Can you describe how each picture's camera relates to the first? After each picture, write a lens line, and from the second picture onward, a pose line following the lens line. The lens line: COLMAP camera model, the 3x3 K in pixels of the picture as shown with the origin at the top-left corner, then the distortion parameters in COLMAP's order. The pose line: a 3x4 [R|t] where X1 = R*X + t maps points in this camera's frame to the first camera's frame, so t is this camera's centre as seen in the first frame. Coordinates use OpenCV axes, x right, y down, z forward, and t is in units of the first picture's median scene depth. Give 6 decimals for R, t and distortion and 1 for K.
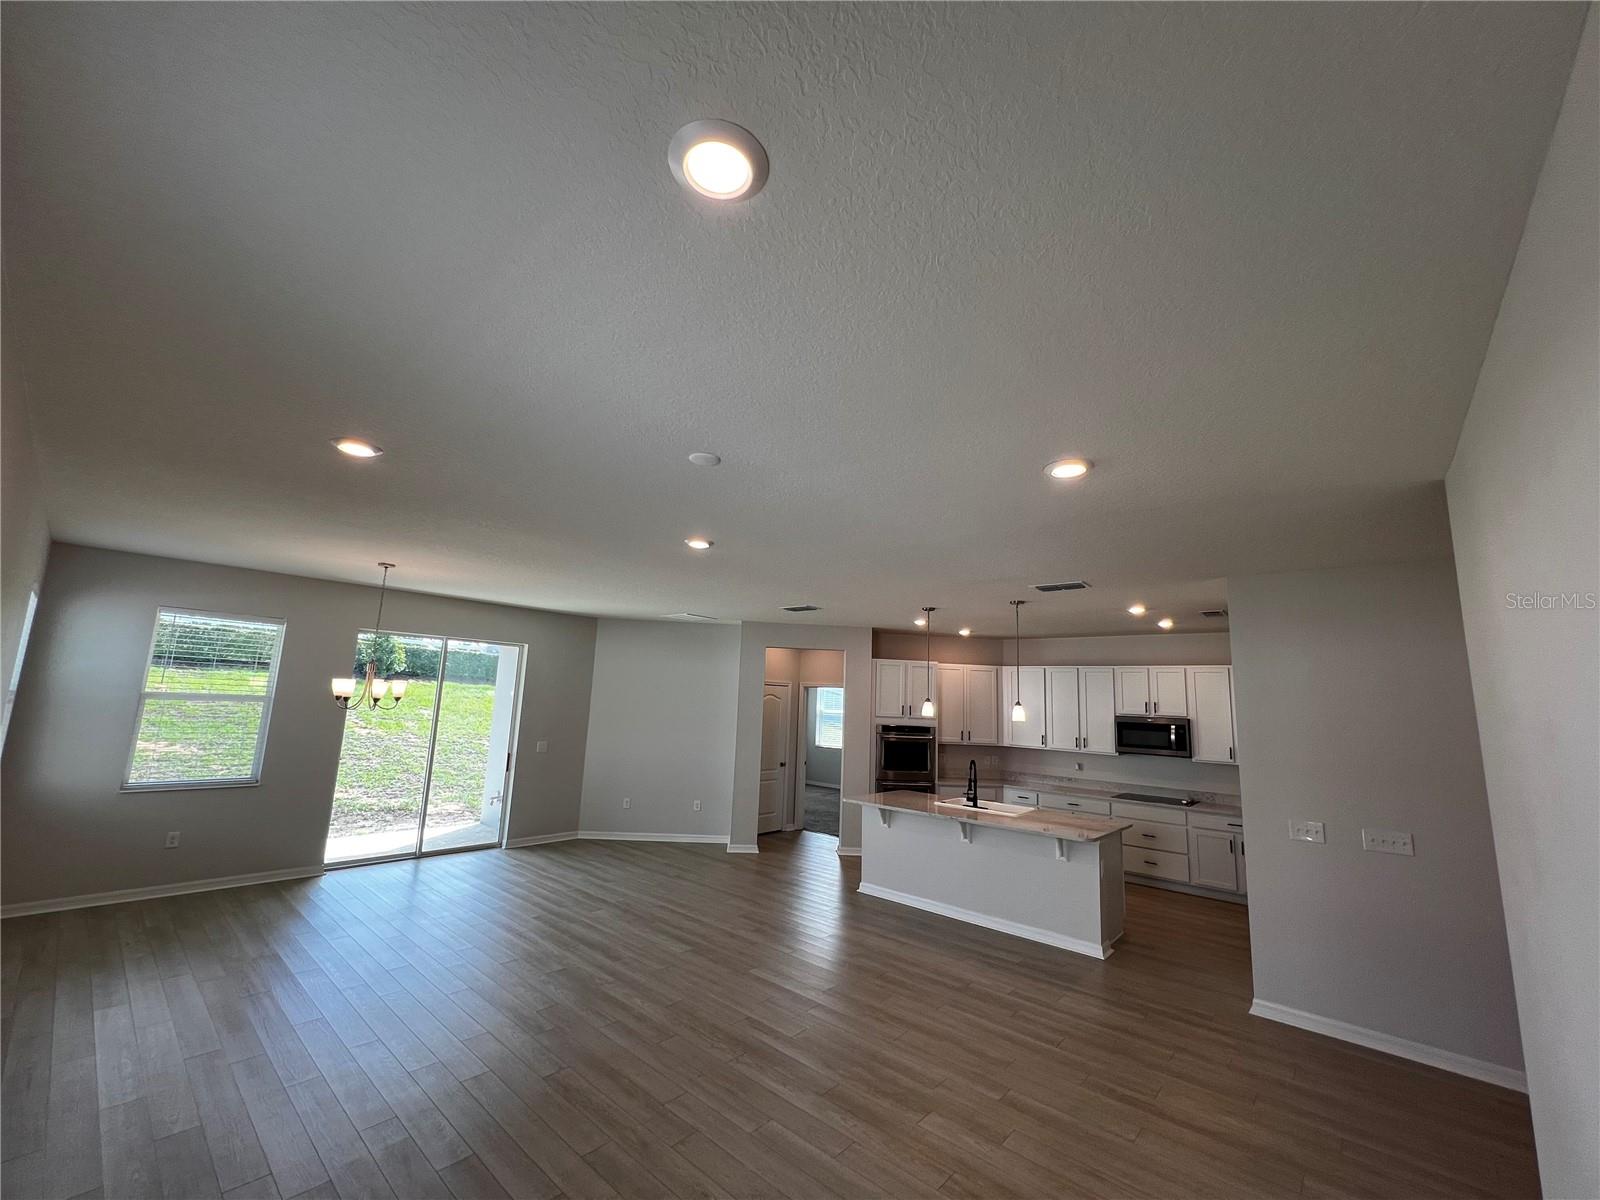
lens RADIAL K [[642.2, 0, 806.6], [0, 642.2, 599.8], [0, 0, 1]] dist [0.016016, 0.000035]
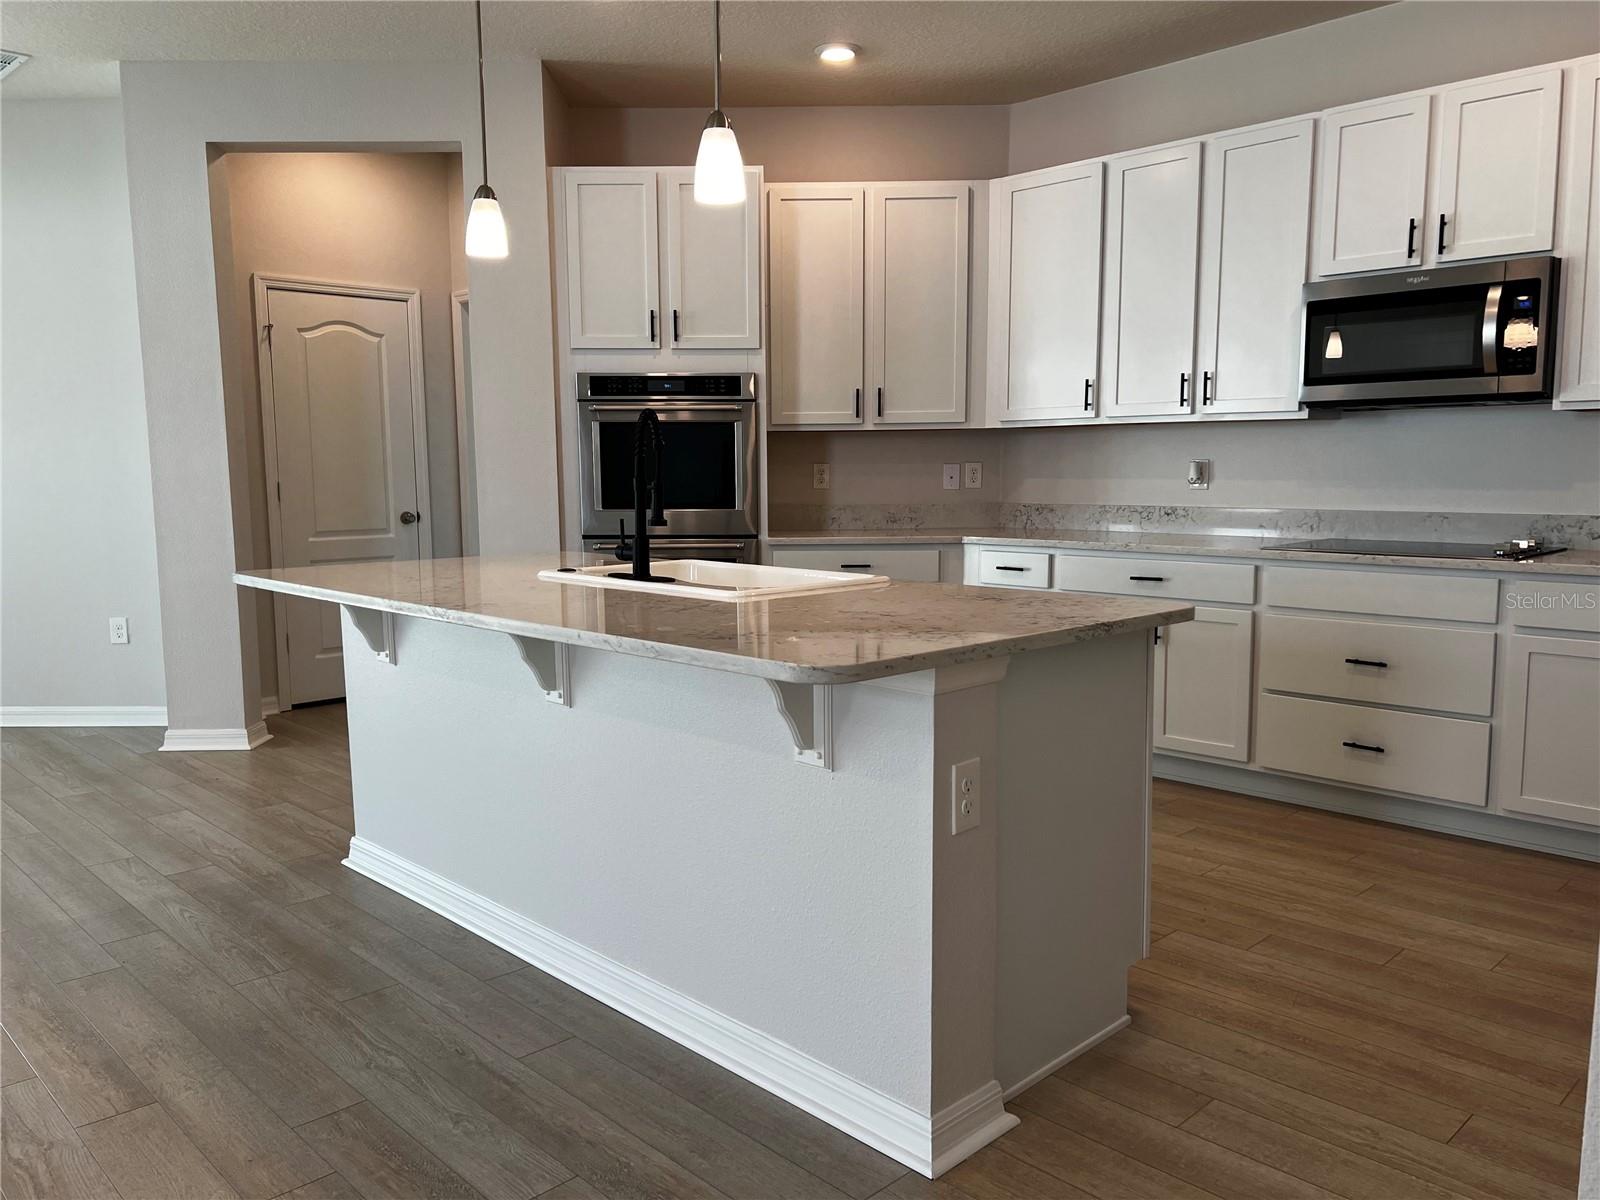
lens RADIAL K [[1208.5, 0, 798.0], [0, 1208.5, 598.7], [0, 0, 1]] dist [0.018044, -0.002748]
pose [[0.995292, -0.035835, -0.090054, 0.283831], [0.058323, 0.963529, 0.261170, 0.155273], [0.077411, -0.265193, 0.961083, 0.399434]]
